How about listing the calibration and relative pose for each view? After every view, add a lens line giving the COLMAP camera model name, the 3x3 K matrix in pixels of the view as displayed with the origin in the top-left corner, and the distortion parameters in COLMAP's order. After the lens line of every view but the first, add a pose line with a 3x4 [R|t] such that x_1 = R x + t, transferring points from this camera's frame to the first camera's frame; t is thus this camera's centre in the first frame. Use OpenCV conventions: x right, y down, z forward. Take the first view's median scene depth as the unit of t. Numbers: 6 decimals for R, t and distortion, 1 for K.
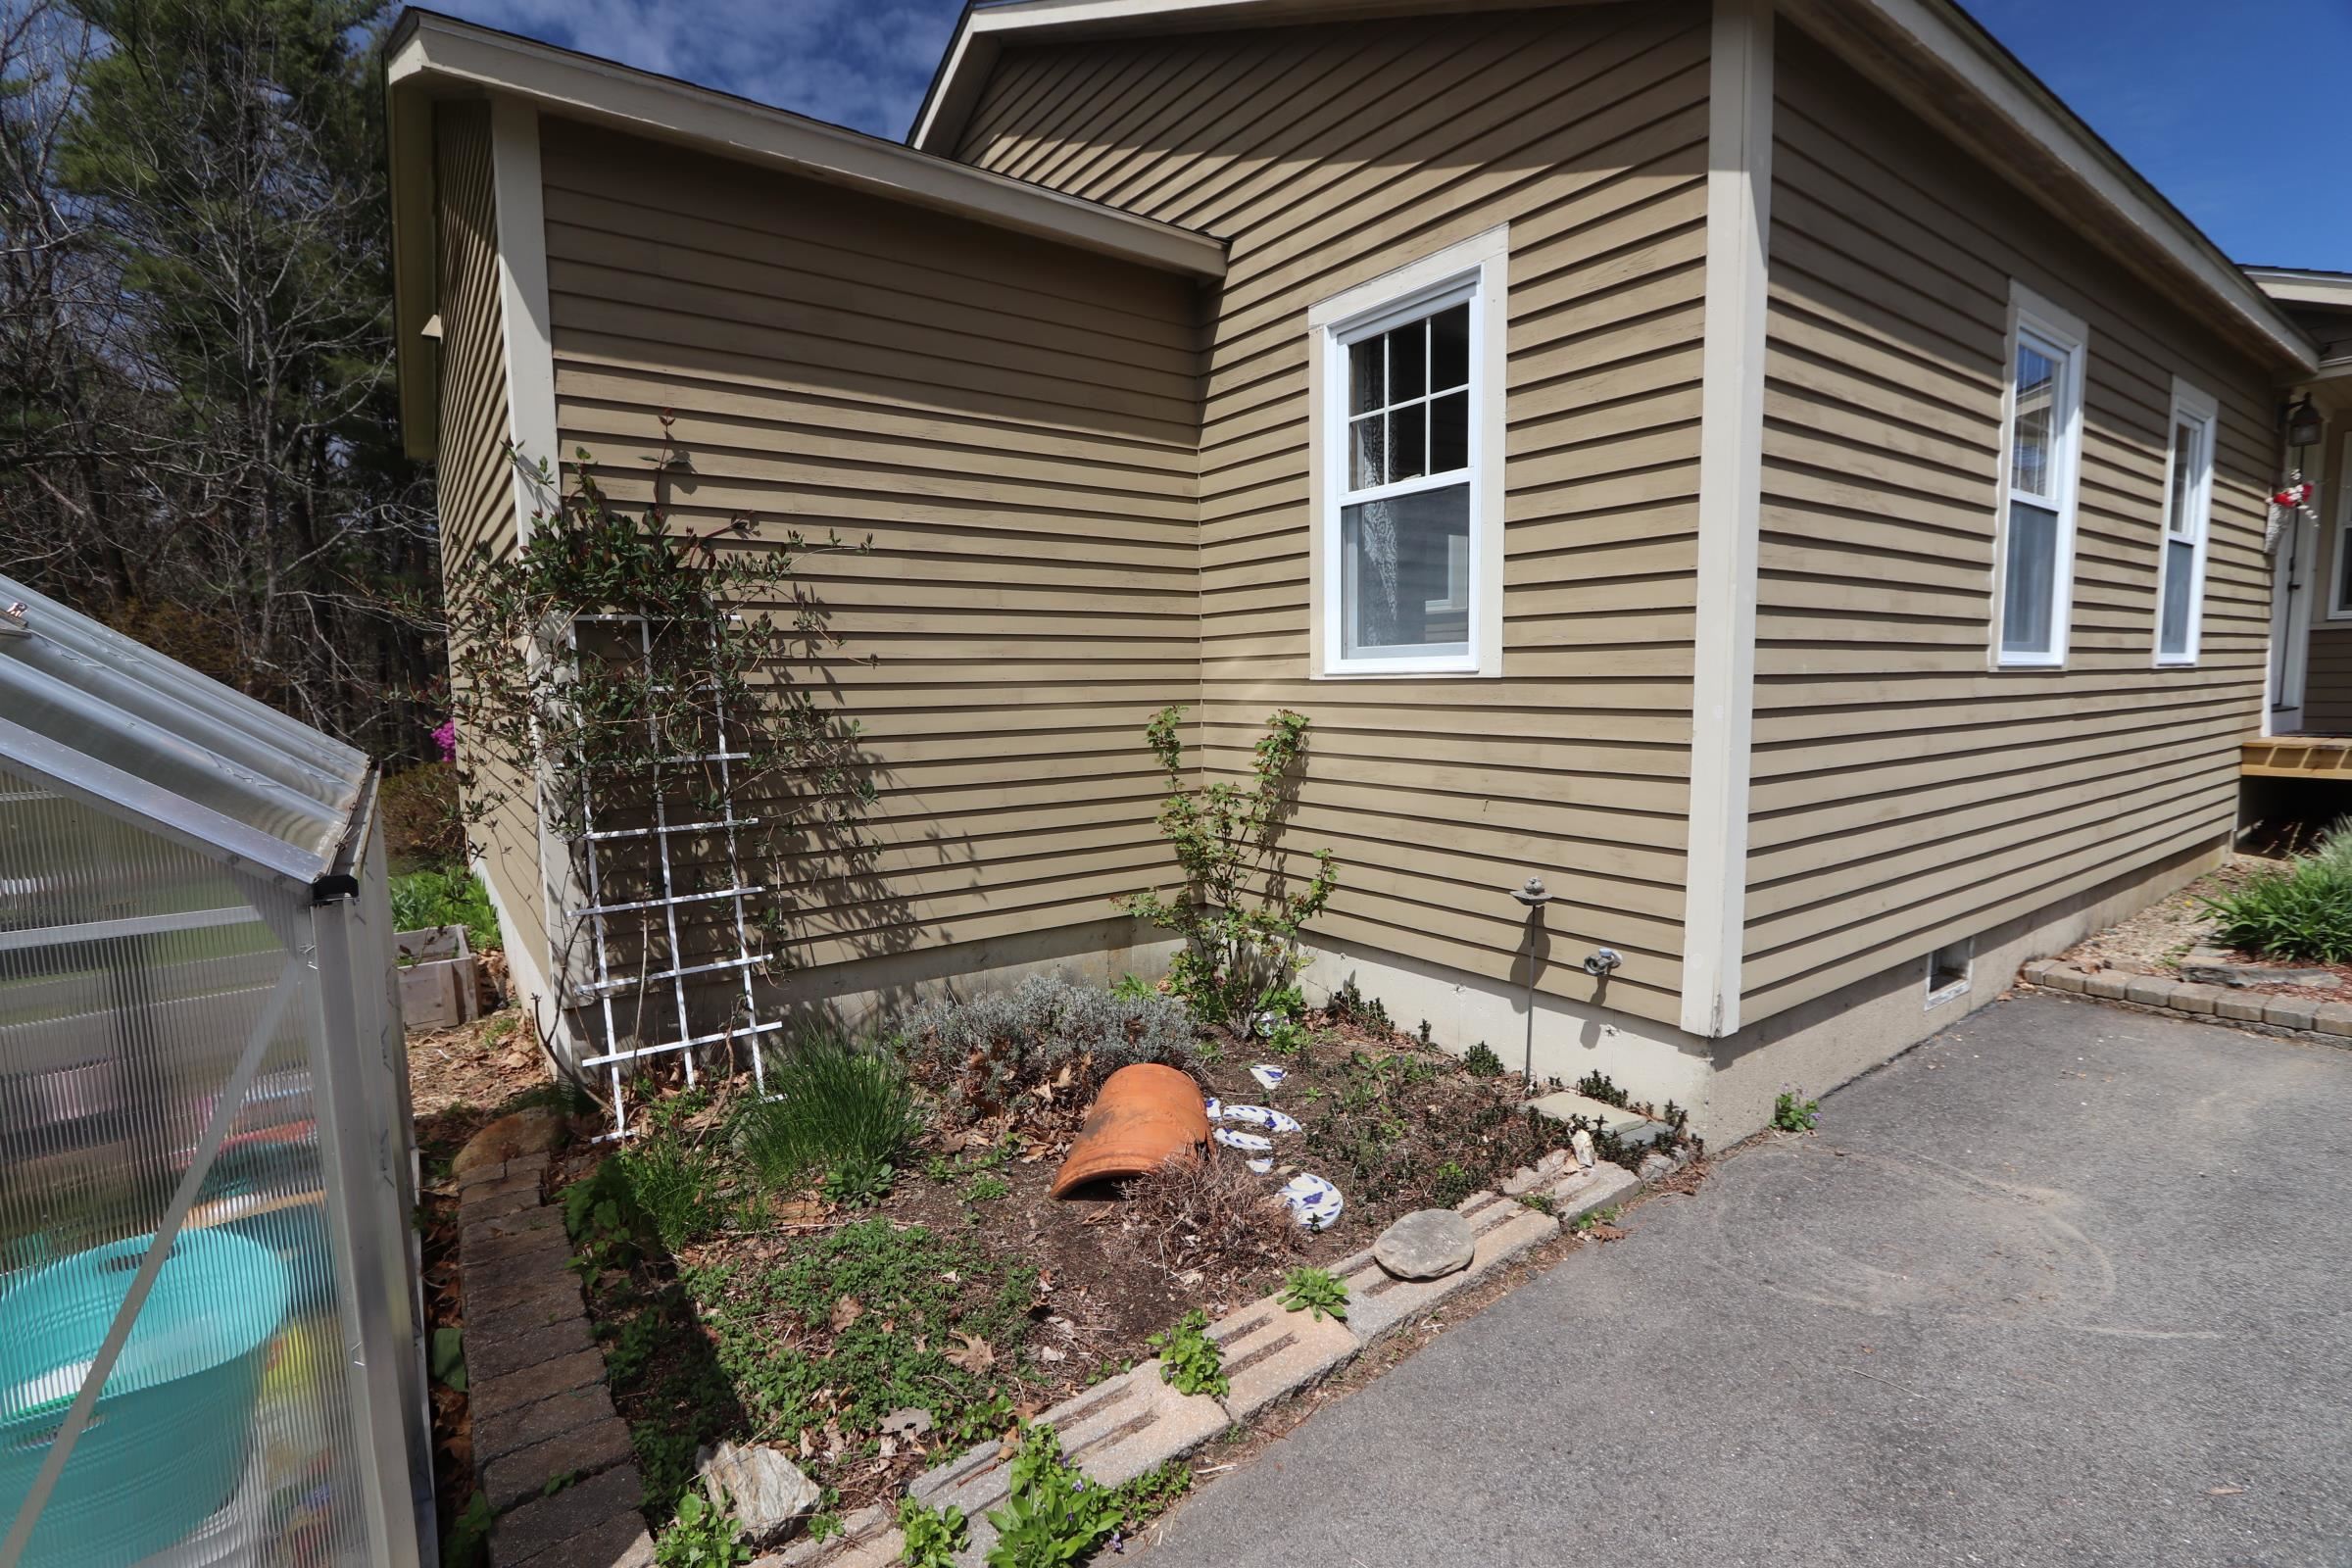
lens RADIAL K [[1066.8, 0, 1163.5], [0, 1066.8, 784.6], [0, 0, 1]] dist [-0.014532, 0.000899]
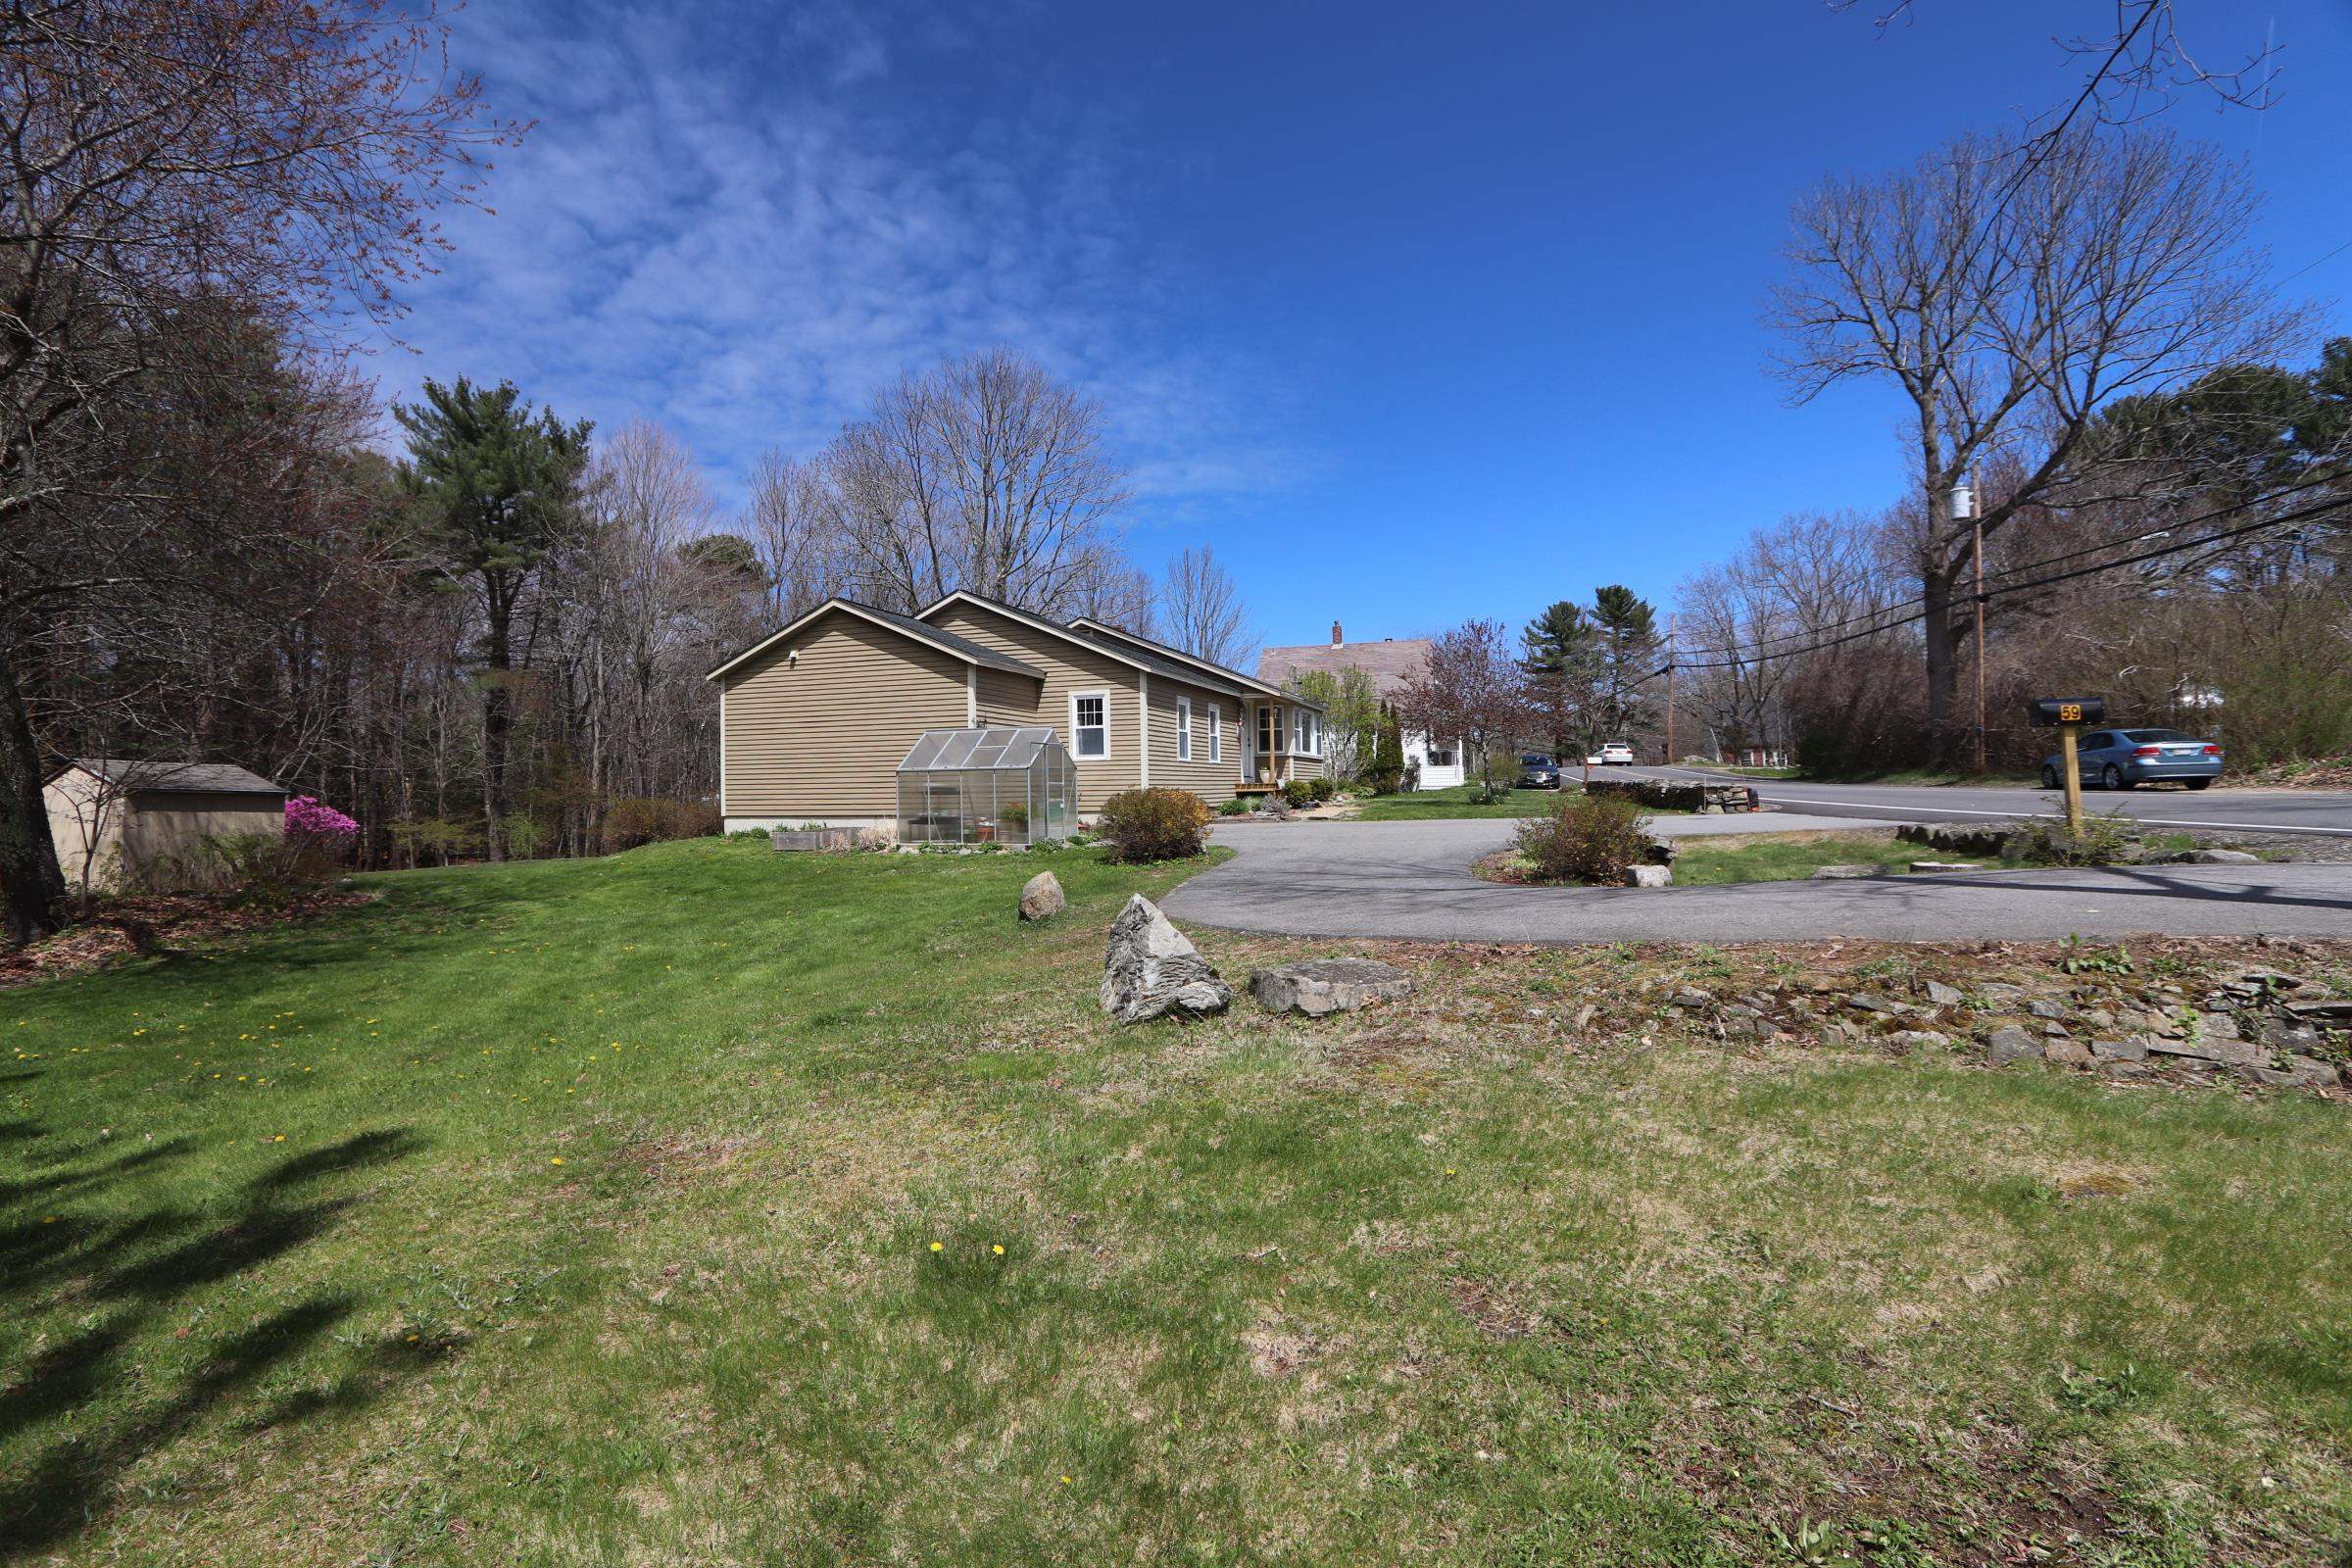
lens RADIAL K [[1066.8, 0, 1163.5], [0, 1066.8, 784.6], [0, 0, 1]] dist [-0.014532, 0.000899]
pose [[0.821342, 0.005267, 0.570412, -2.509626], [0.059339, 0.993744, -0.094618, 0.545459], [-0.567341, 0.111562, 0.815891, -3.557953]]
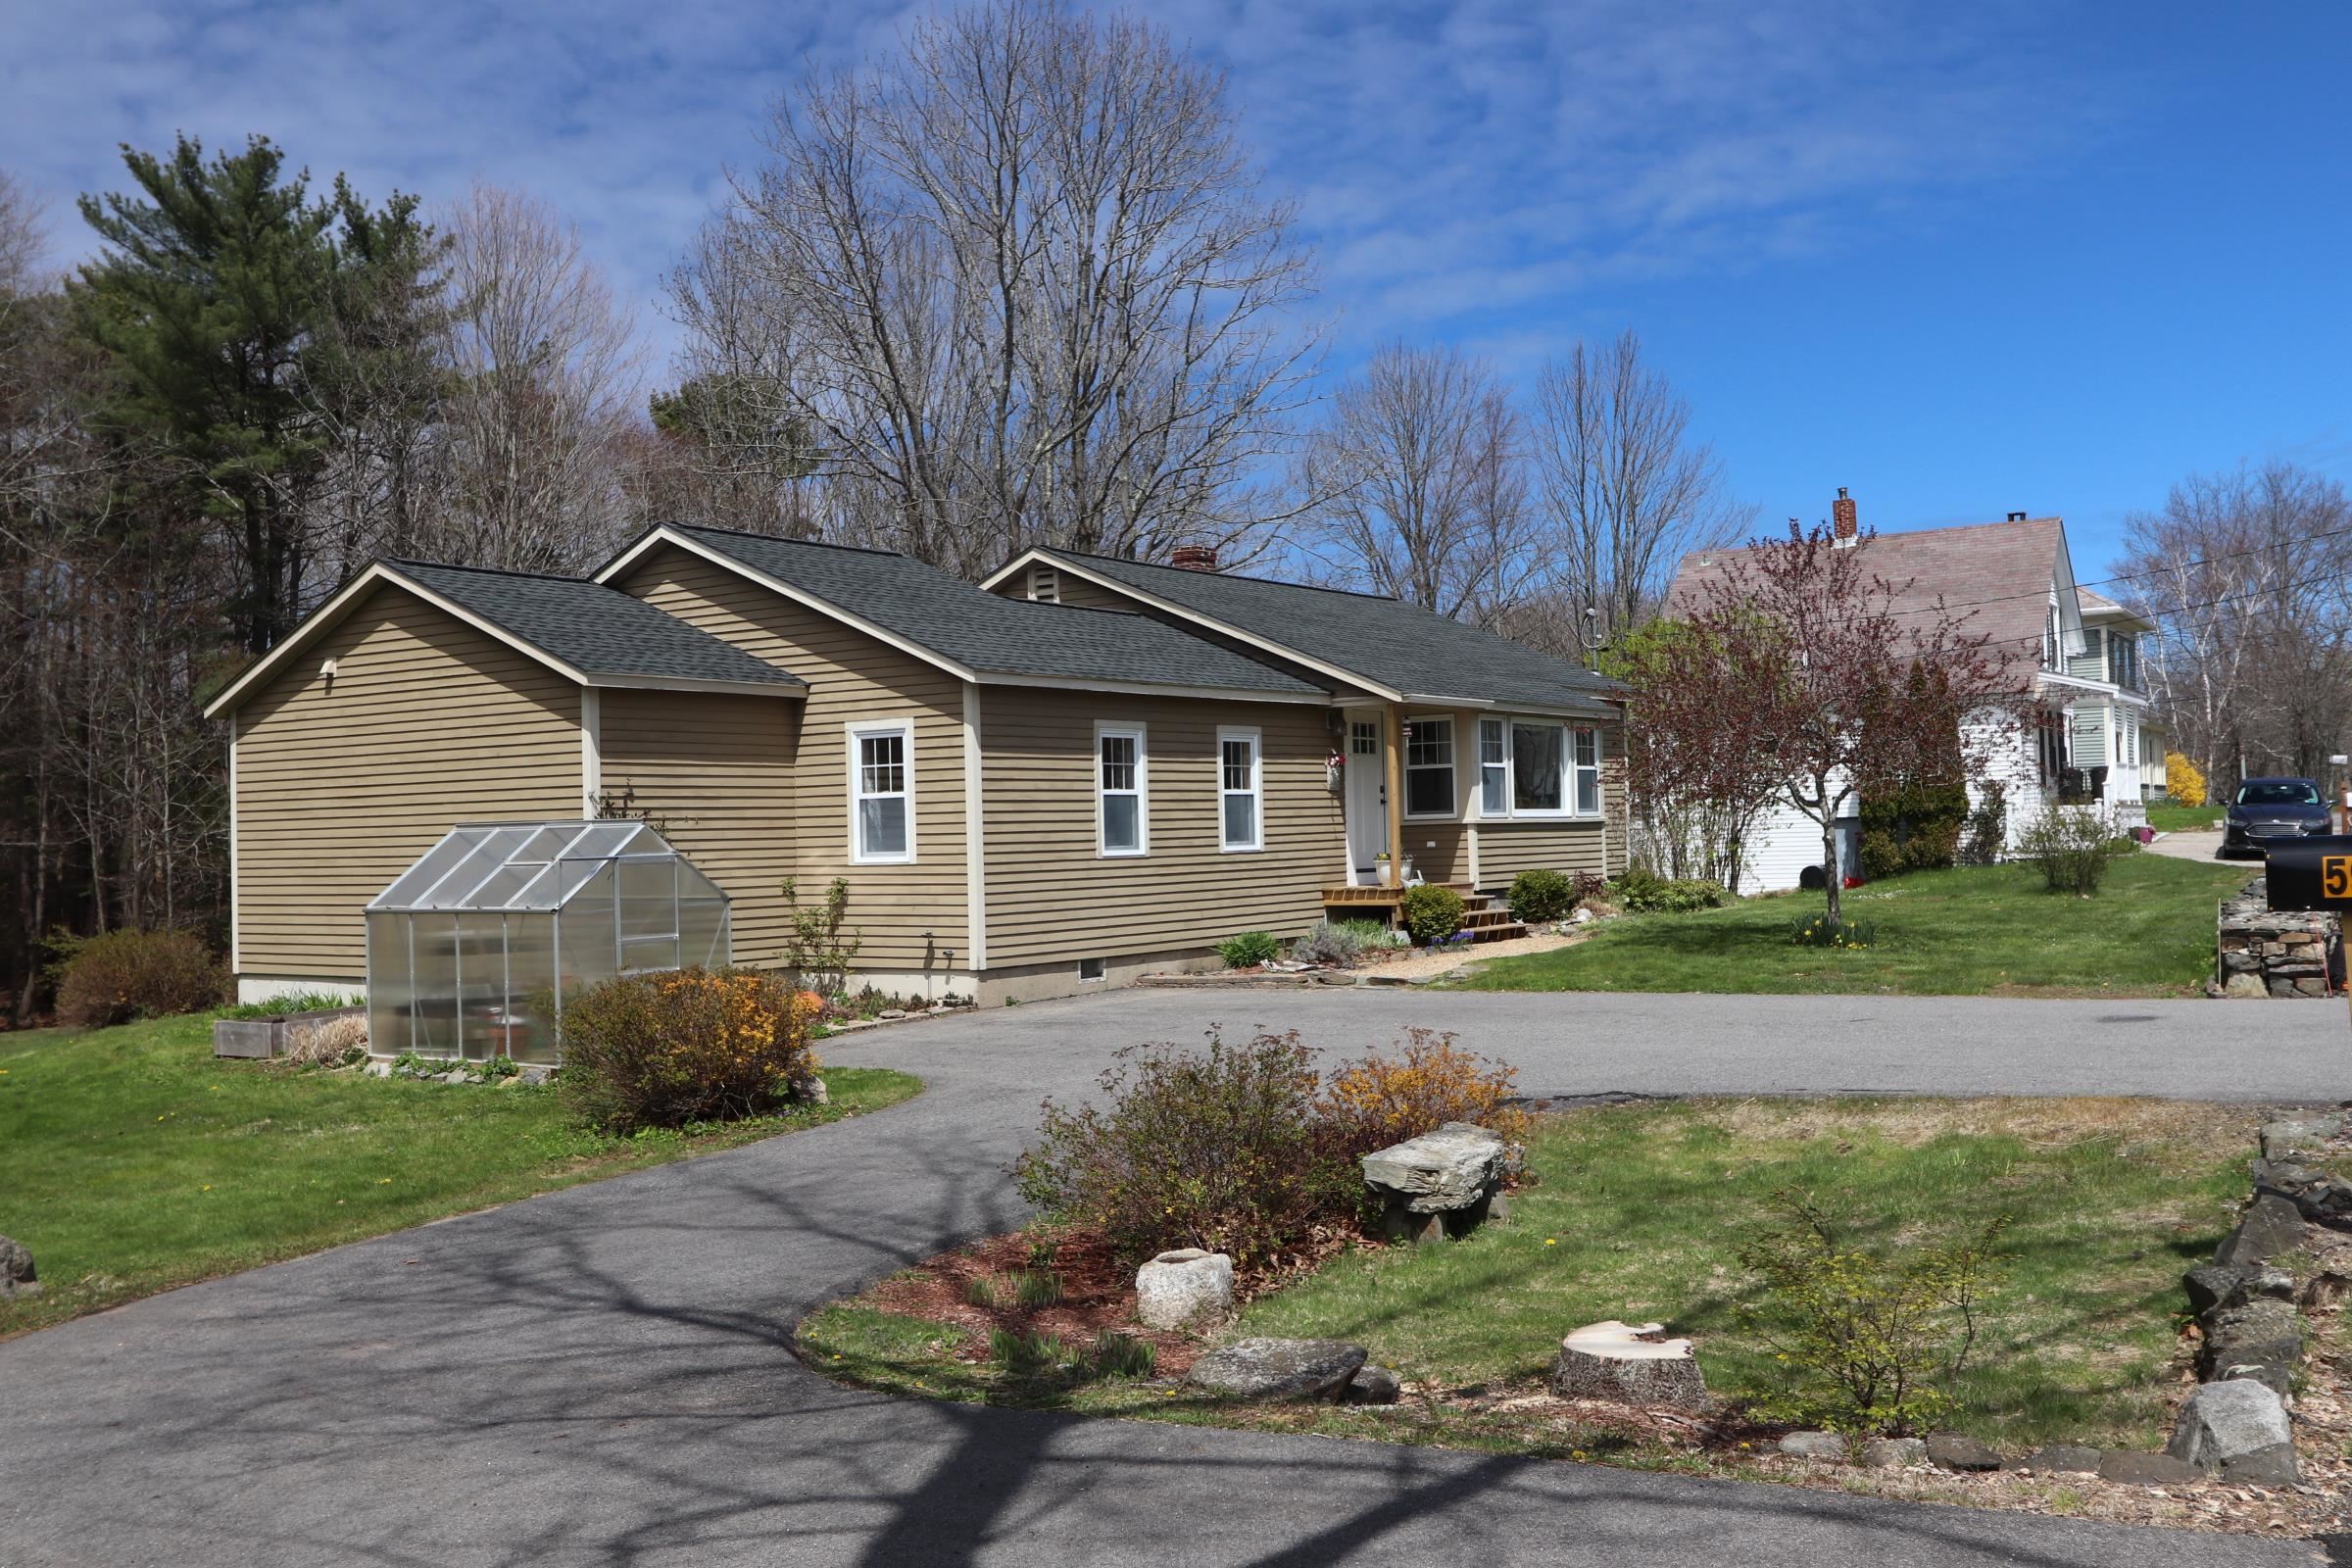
lens RADIAL K [[2129.3, 0, 1176.0], [0, 2129.3, 784.0], [0, 0, 1]] dist [0.013513, 0.007678]
pose [[0.942430, -0.002656, 0.334394, -0.843093], [0.045268, 0.991777, -0.119703, 0.360665], [-0.331326, 0.127949, 0.934801, -4.121457]]
